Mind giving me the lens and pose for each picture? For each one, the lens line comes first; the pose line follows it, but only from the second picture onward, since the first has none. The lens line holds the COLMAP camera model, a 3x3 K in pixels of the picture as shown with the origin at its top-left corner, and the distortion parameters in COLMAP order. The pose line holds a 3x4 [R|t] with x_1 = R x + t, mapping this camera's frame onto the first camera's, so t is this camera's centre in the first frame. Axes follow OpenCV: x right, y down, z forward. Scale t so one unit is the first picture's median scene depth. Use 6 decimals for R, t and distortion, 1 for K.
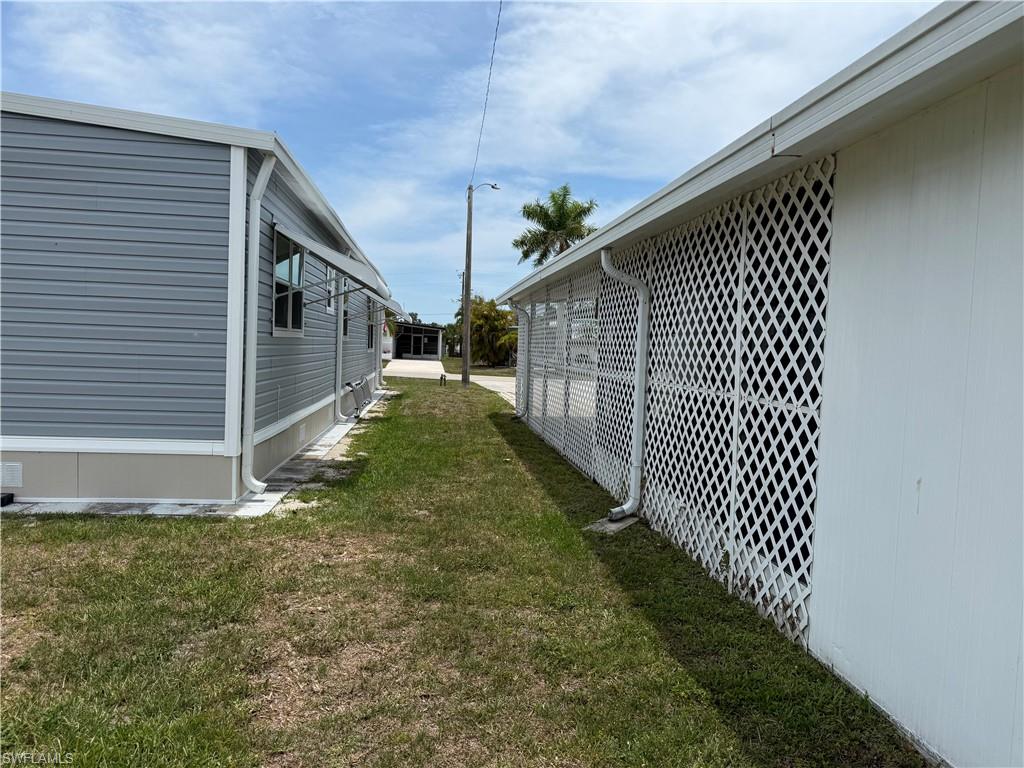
lens RADIAL K [[717.8, 0, 512.0], [0, 717.8, 384.0], [0, 0, 1]] dist [0.006547, 0.003985]
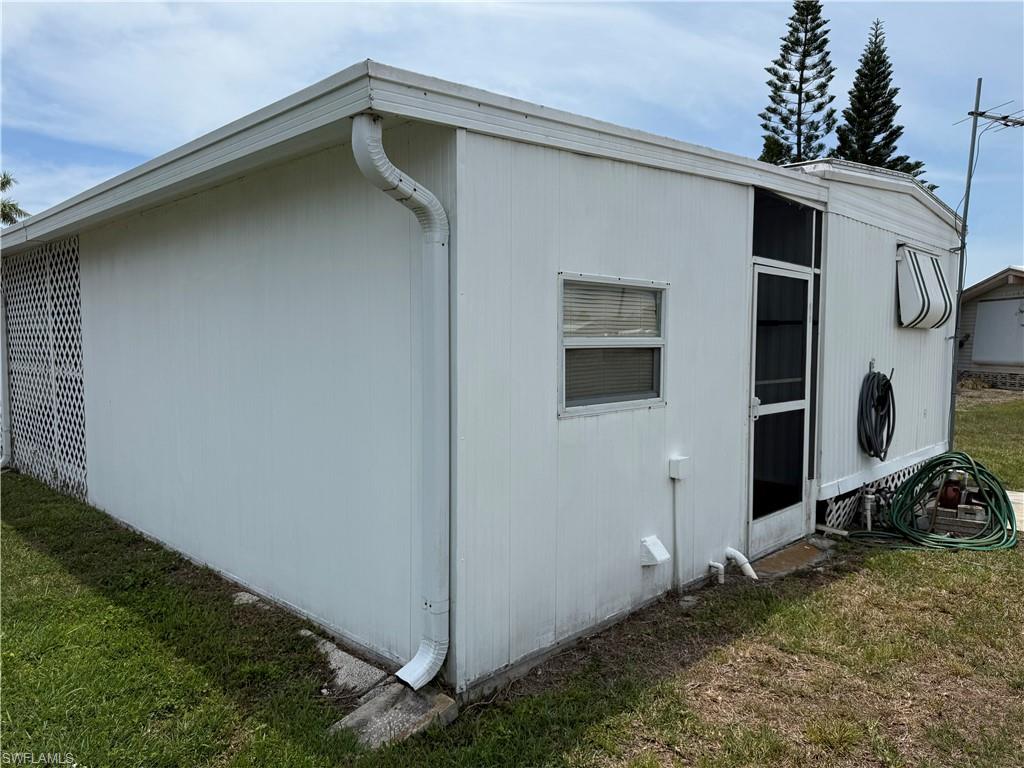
lens RADIAL K [[717.8, 0, 512.0], [0, 717.8, 384.0], [0, 0, 1]] dist [0.006547, 0.003985]
pose [[0.773528, -0.074270, 0.629395, 0.075557], [0.063869, 0.997189, 0.039176, 0.040490], [-0.630536, 0.009895, 0.776097, -0.753017]]
